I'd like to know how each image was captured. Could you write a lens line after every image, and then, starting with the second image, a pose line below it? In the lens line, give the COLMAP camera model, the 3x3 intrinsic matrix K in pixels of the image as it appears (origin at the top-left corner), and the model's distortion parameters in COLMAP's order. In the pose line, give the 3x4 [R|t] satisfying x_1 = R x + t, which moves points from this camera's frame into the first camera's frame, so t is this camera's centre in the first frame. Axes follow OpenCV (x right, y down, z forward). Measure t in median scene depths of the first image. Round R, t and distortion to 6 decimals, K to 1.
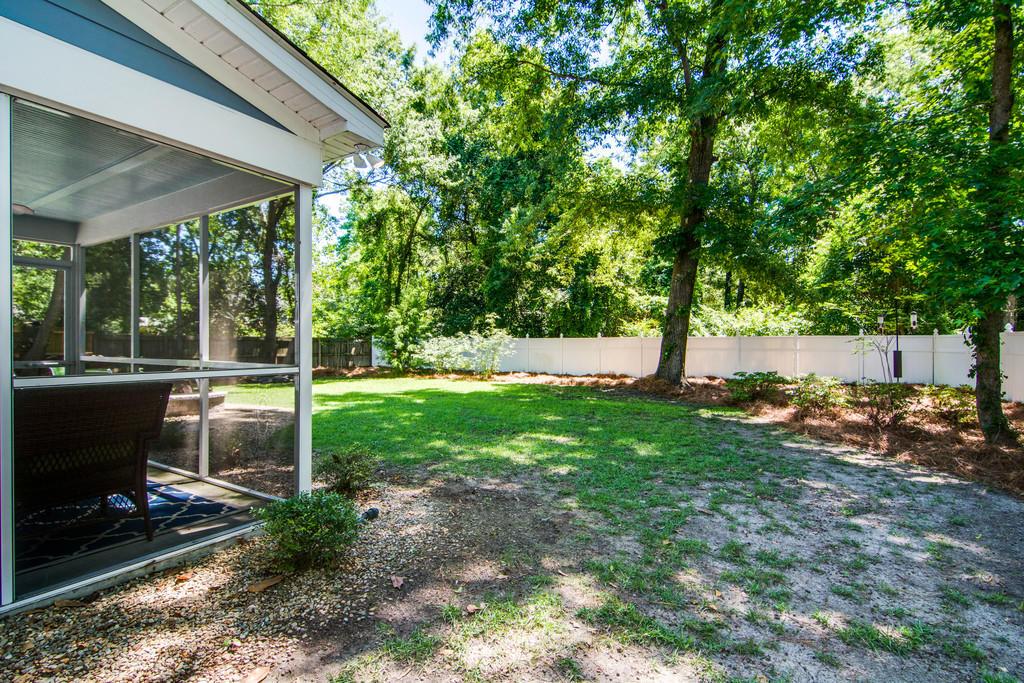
lens RADIAL K [[488.9, 0, 512.0], [0, 488.9, 341.5], [0, 0, 1]] dist [0.001506, 0.000250]
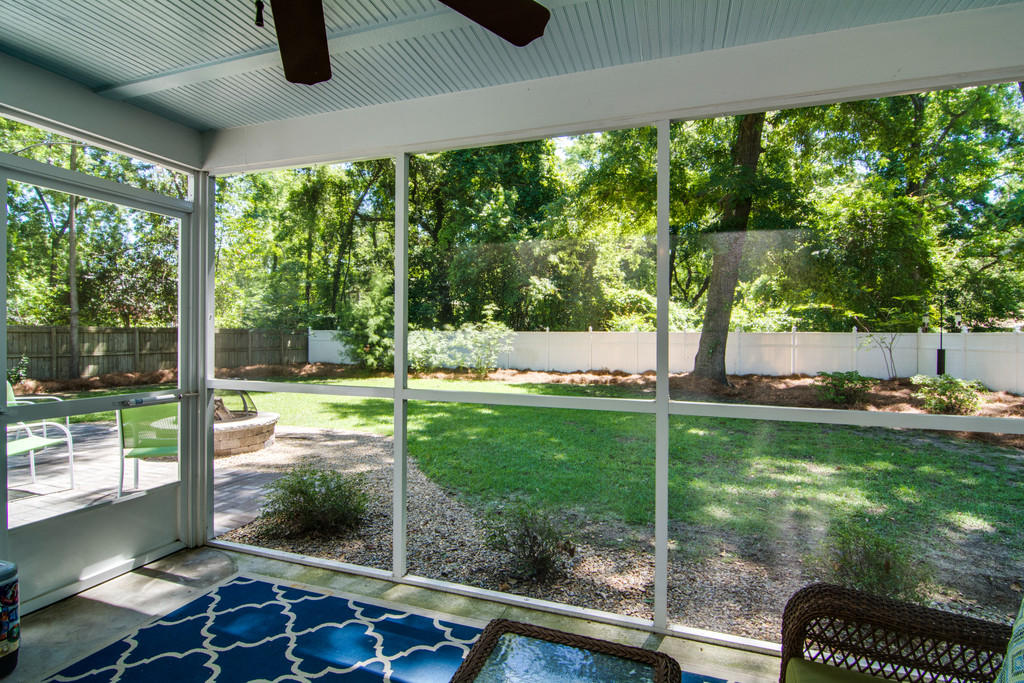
lens RADIAL K [[488.9, 0, 512.0], [0, 488.9, 341.5], [0, 0, 1]] dist [0.001506, 0.000250]
pose [[0.975931, 0.001735, 0.218073, -0.180665], [-0.006493, 0.999756, 0.021100, -0.007888], [-0.217983, -0.022008, 0.975704, 0.109765]]
